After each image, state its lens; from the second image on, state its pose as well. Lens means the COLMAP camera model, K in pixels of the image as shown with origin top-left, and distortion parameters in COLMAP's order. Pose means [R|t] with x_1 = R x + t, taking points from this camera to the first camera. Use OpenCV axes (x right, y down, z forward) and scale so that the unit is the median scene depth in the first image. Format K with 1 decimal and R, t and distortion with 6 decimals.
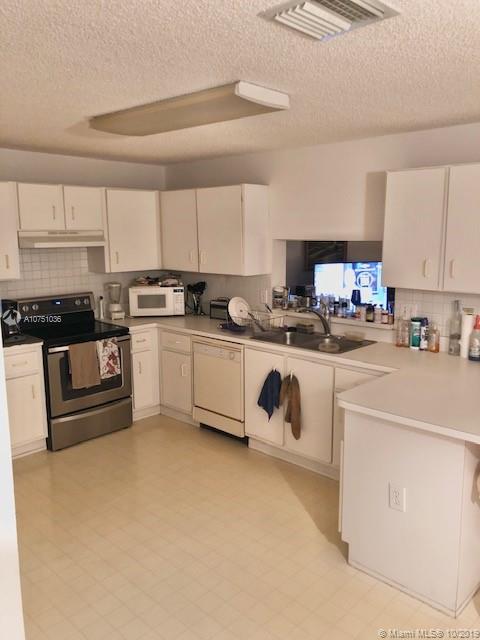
lens RADIAL K [[526.4, 0, 240.0], [0, 526.4, 320.0], [0, 0, 1]] dist [0.186327, -0.732663]
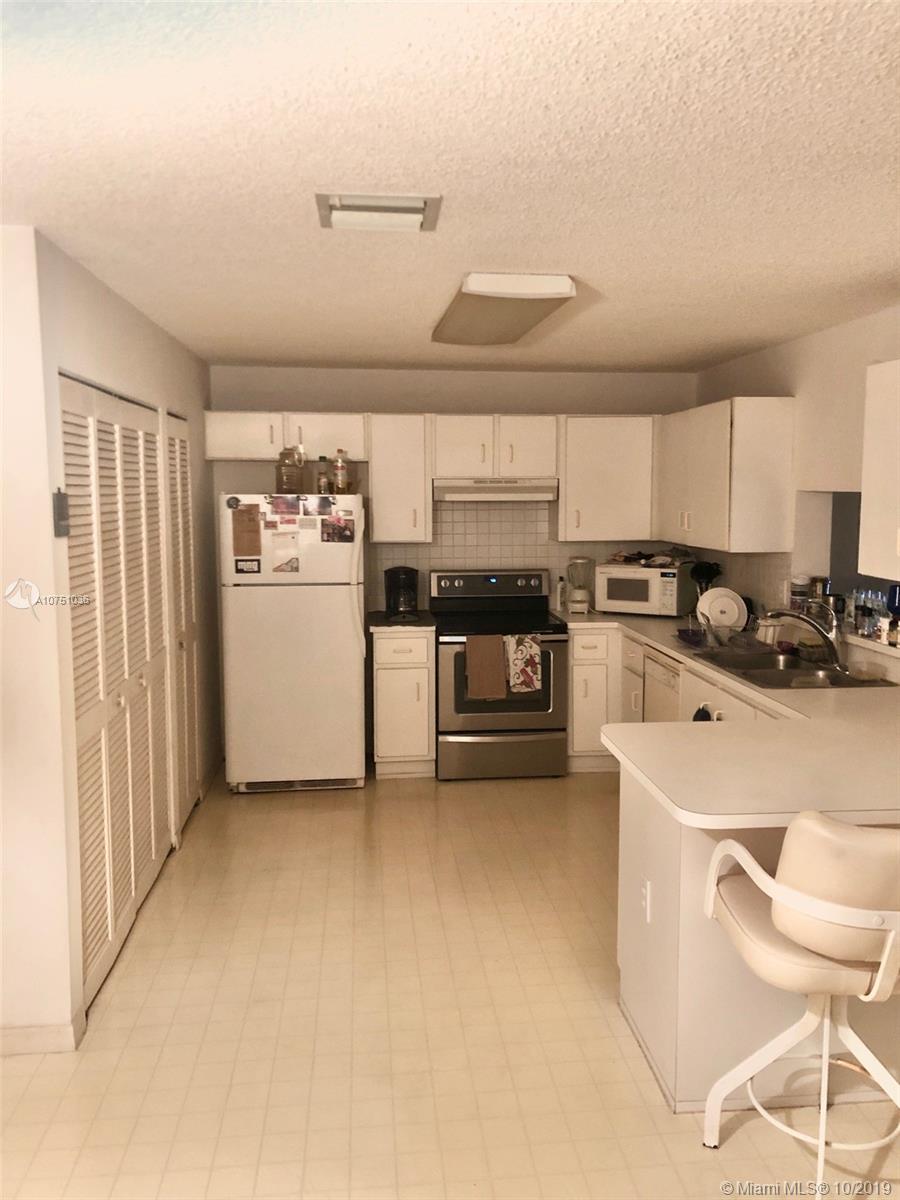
lens RADIAL K [[987.1, 0, 450.0], [0, 987.1, 600.0], [0, 0, 1]] dist [0.186327, -0.732663]
pose [[0.749914, 0.077574, -0.656972, 0.487300], [-0.113607, 0.993449, -0.012375, 0.016935], [0.651708, 0.083916, 0.753814, -0.026267]]
